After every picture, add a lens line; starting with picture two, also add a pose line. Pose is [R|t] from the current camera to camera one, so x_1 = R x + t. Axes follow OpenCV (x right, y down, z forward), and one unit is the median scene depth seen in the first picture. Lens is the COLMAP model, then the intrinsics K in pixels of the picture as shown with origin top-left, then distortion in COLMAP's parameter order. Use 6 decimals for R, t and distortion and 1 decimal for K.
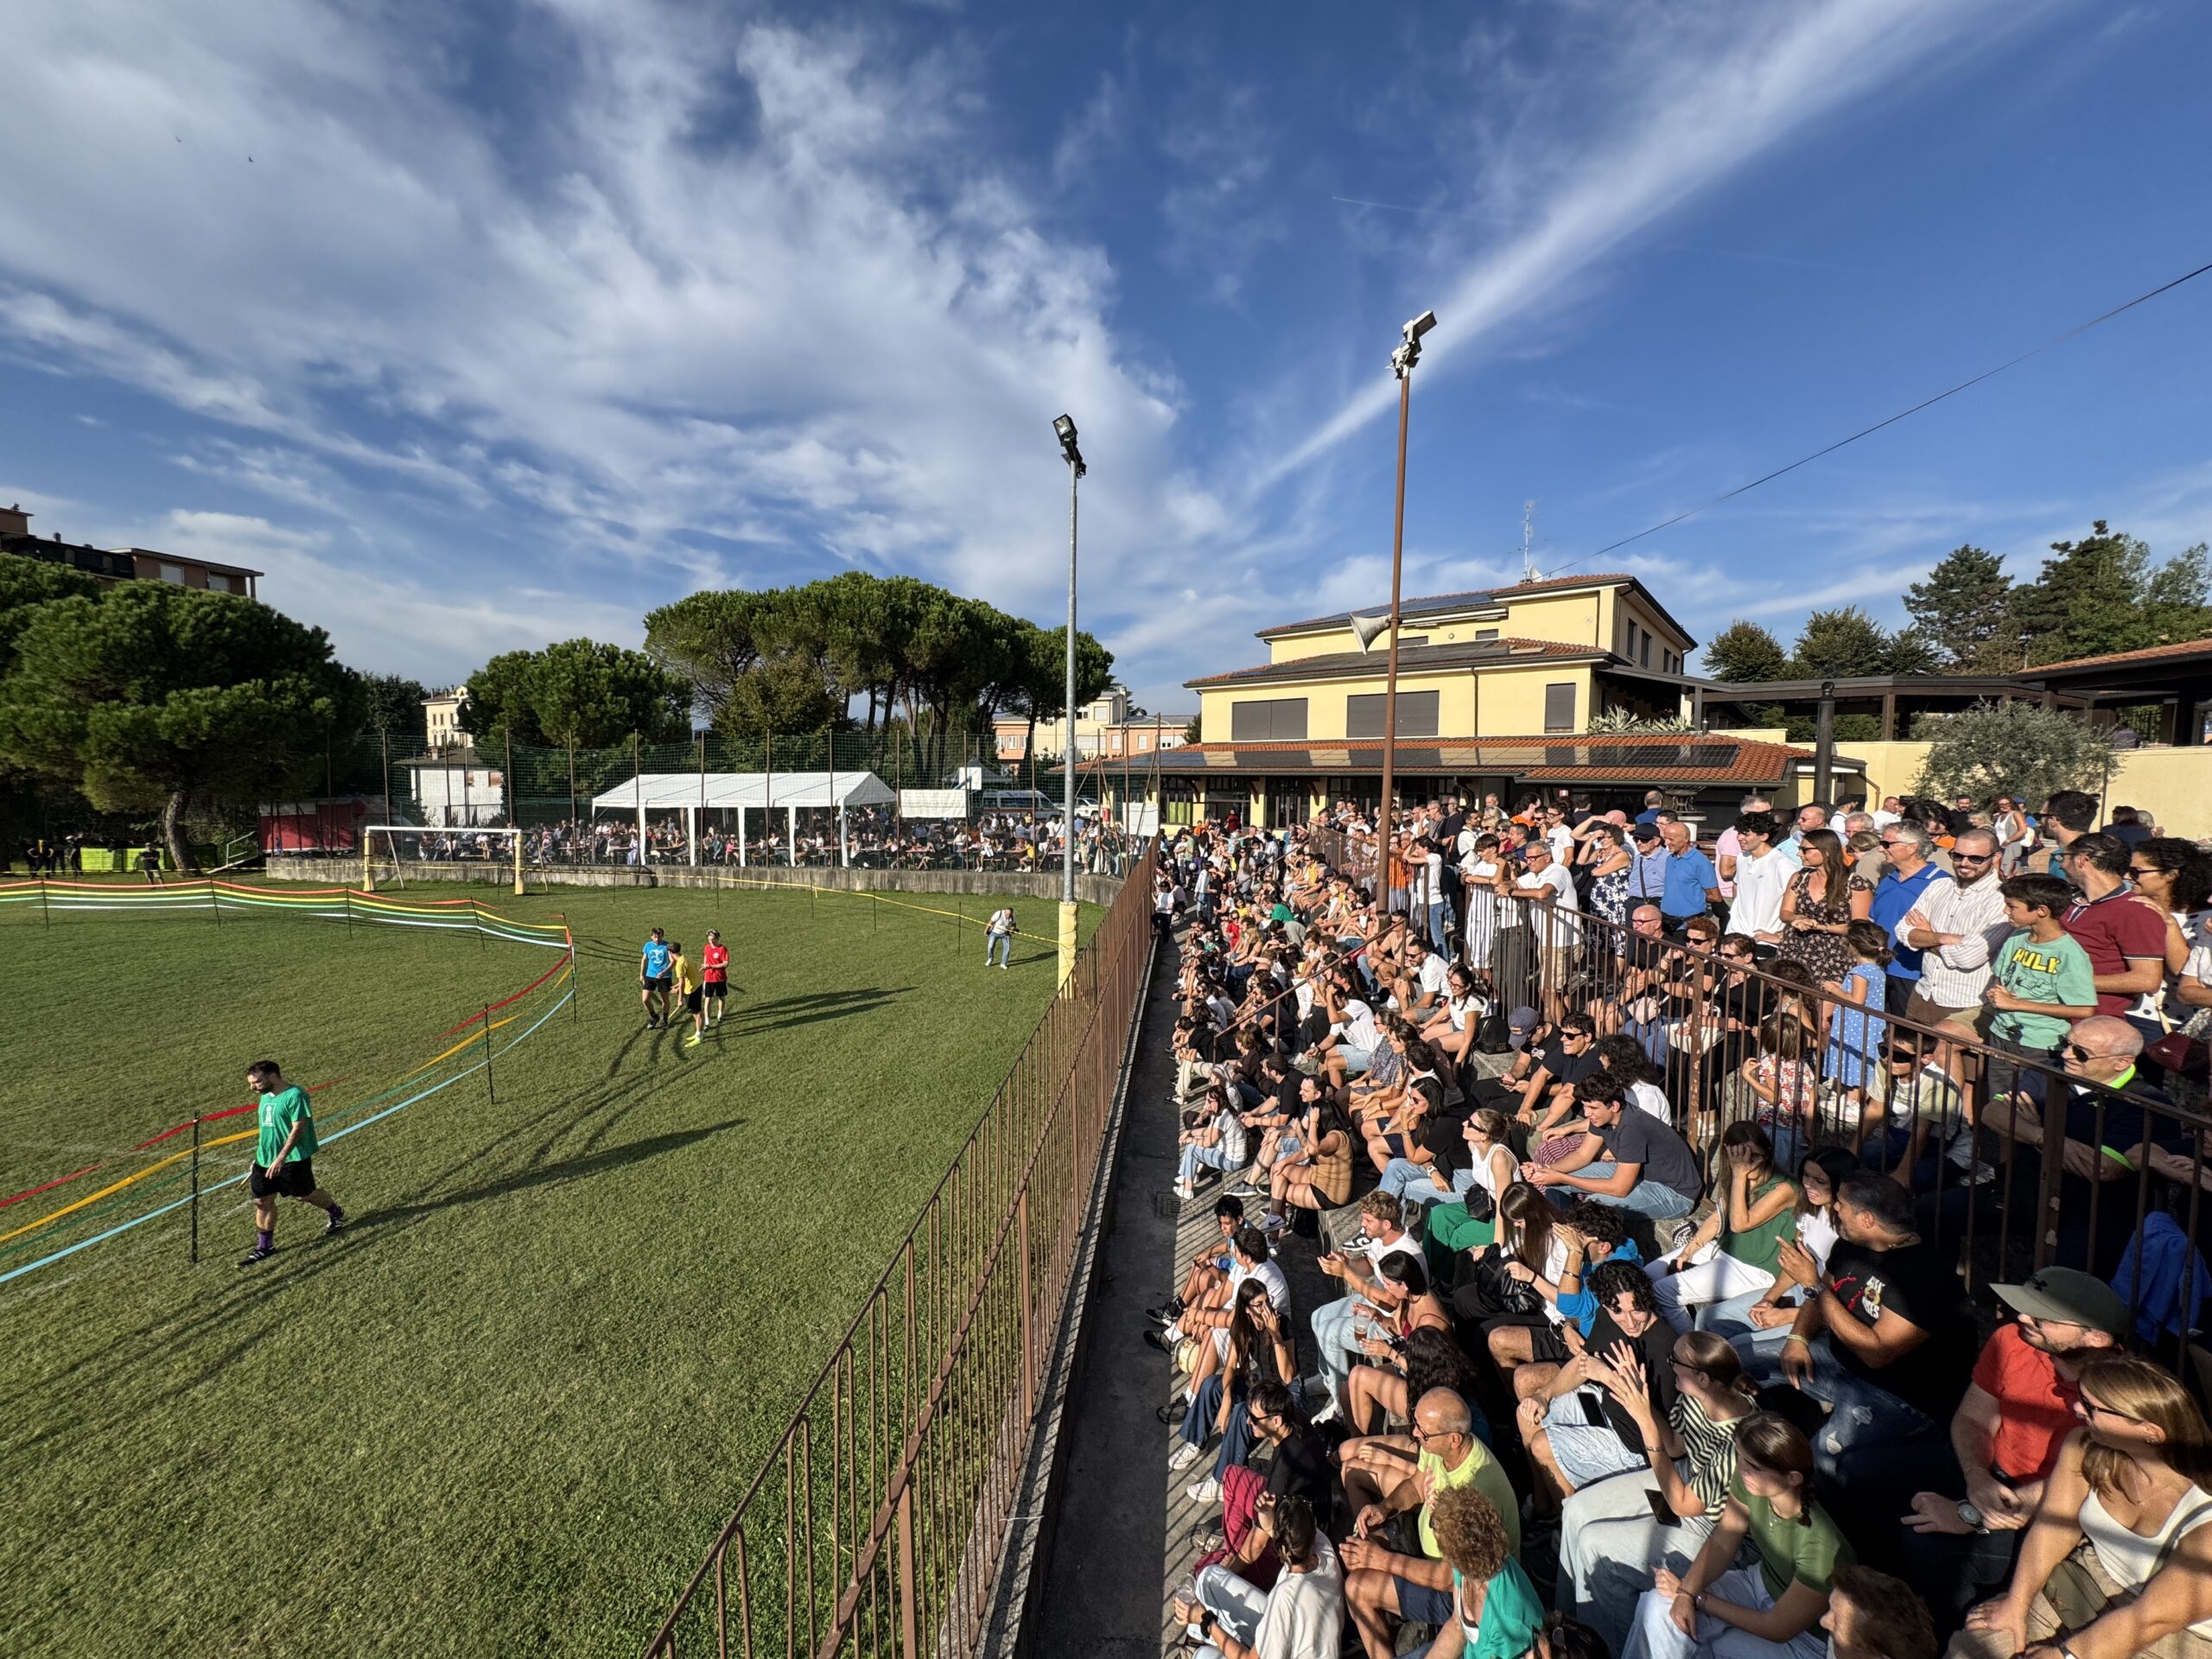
lens RADIAL K [[882.7, 0, 977.1], [0, 882.7, 833.8], [0, 0, 1]] dist [-0.002353, 0.000956]
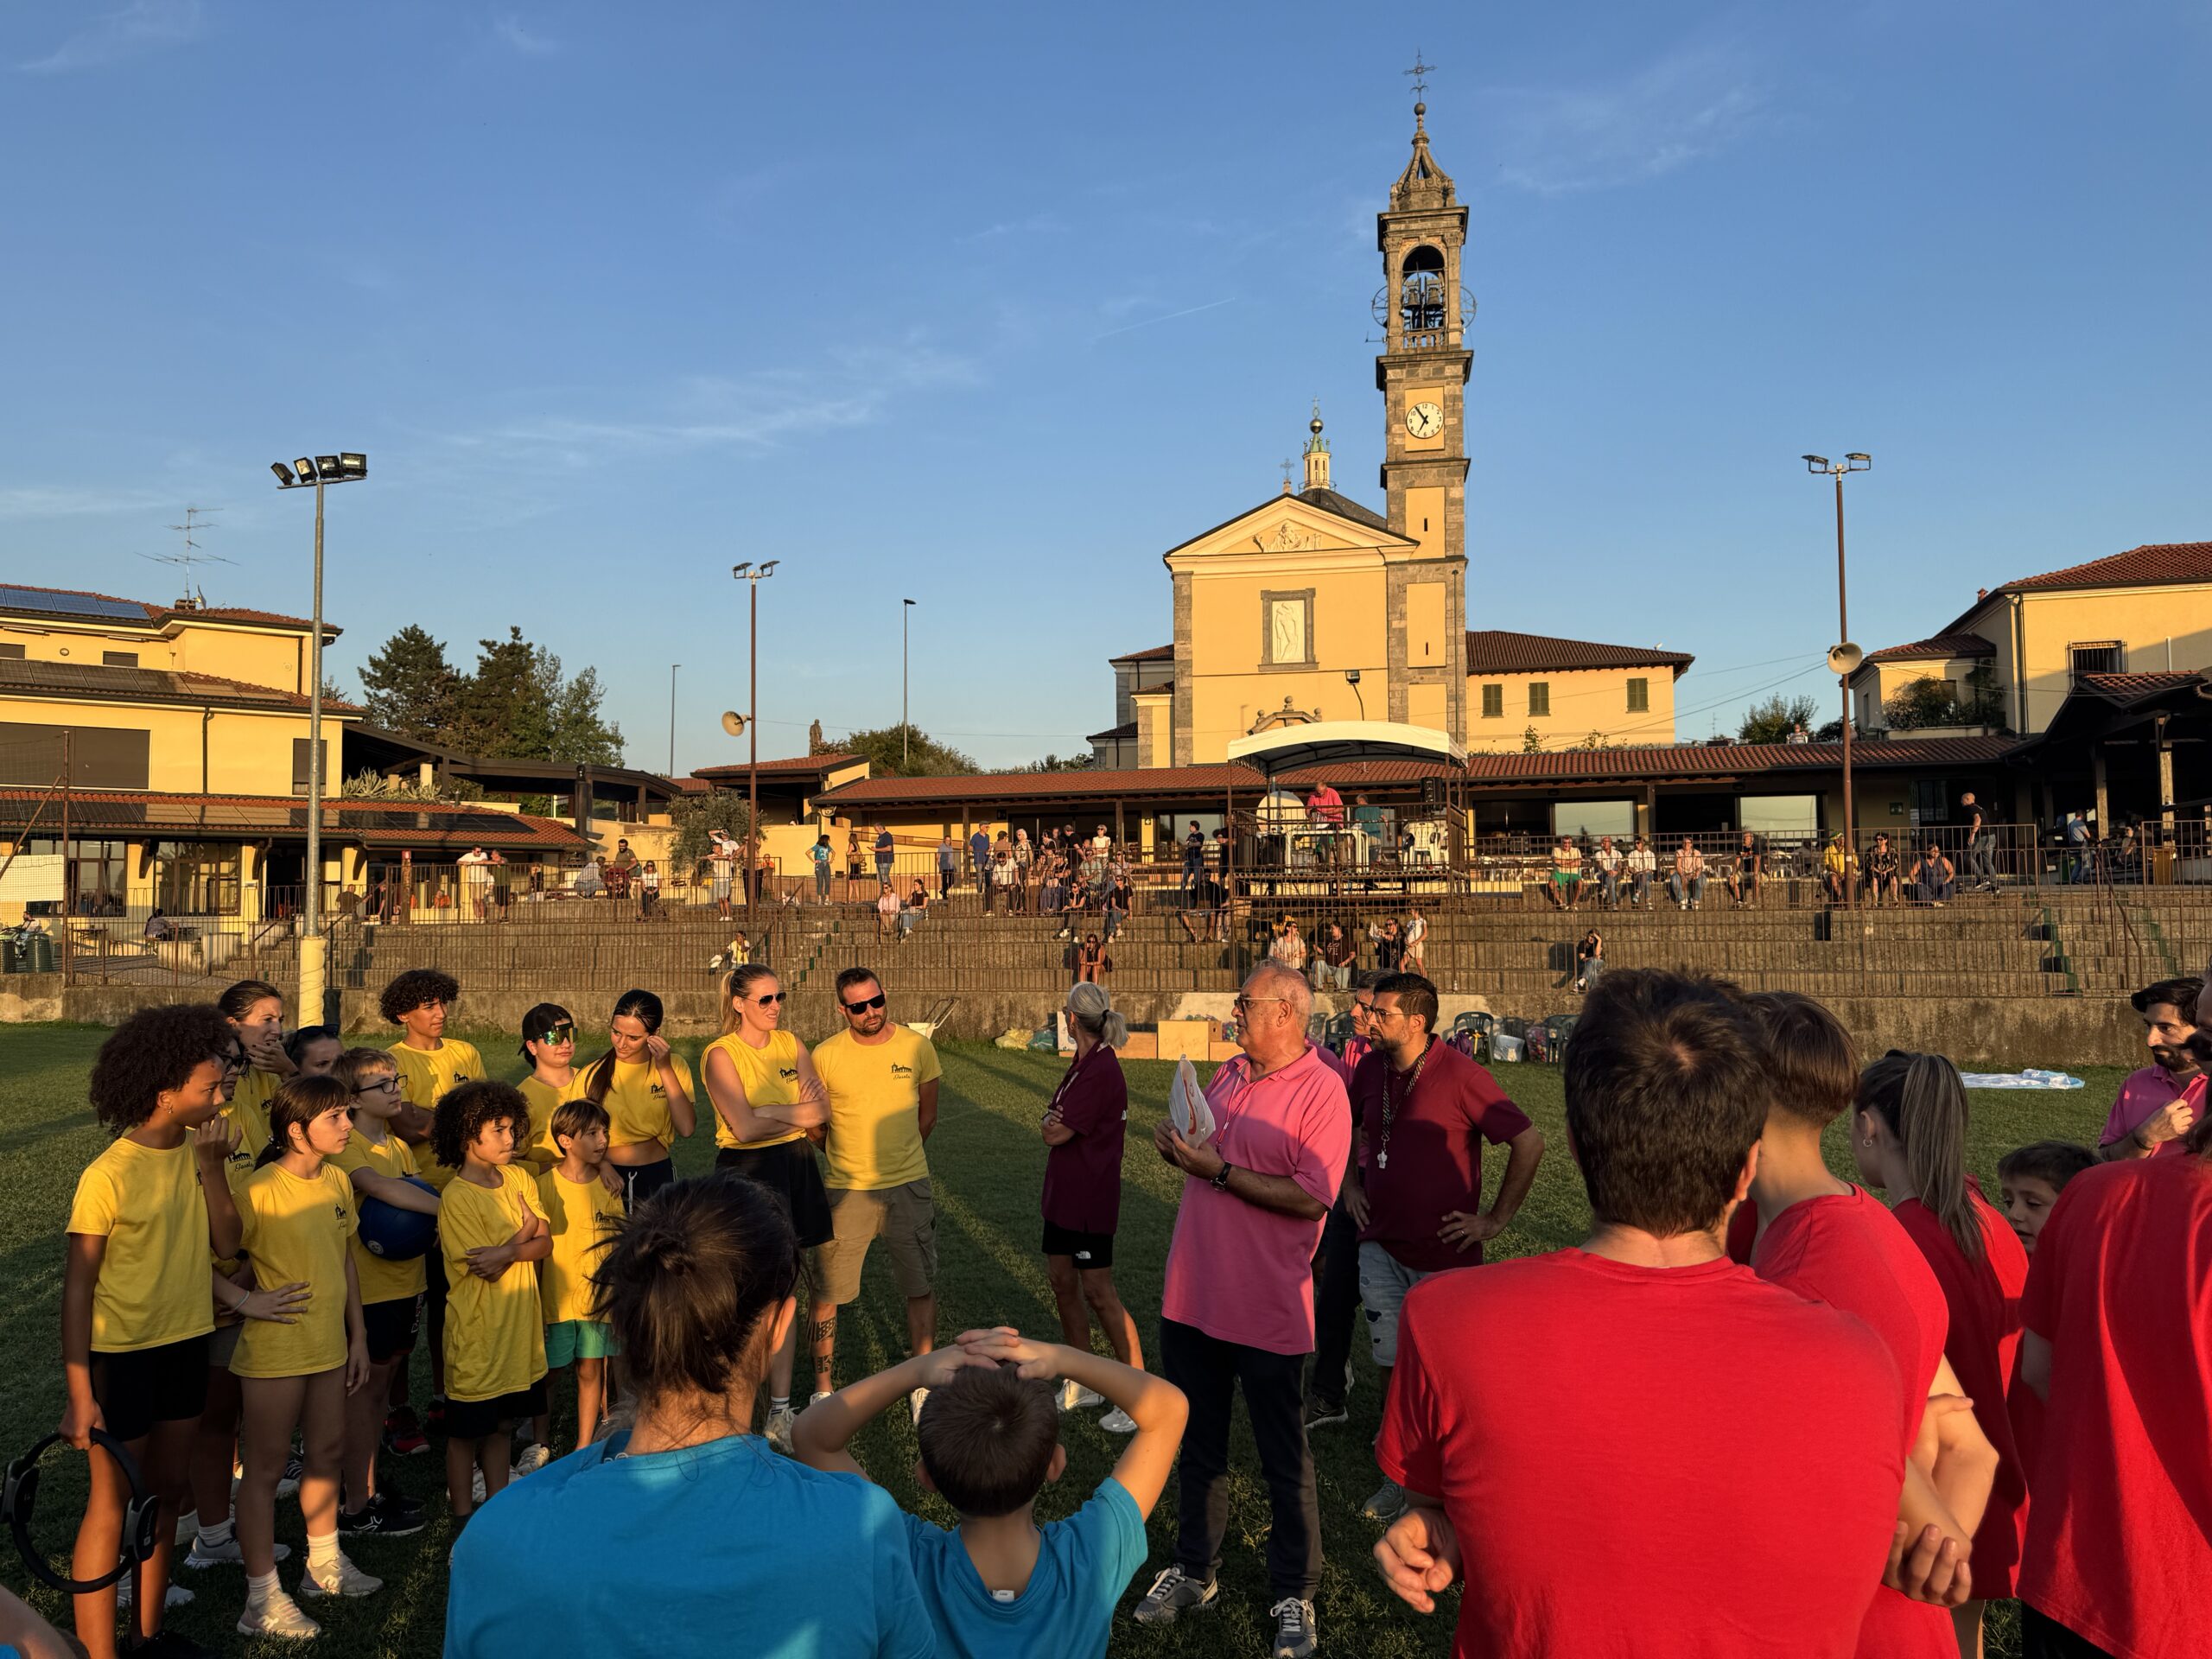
lens RADIAL K [[1549.3, 0, 1094.7], [0, 1549.3, 836.5], [0, 0, 1]] dist [0.027170, -0.013112]
pose [[0.214101, 0.034410, 0.976205, -0.631953], [0.064410, 0.996707, -0.049259, 0.049632], [-0.974686, 0.073424, 0.211180, -0.076420]]
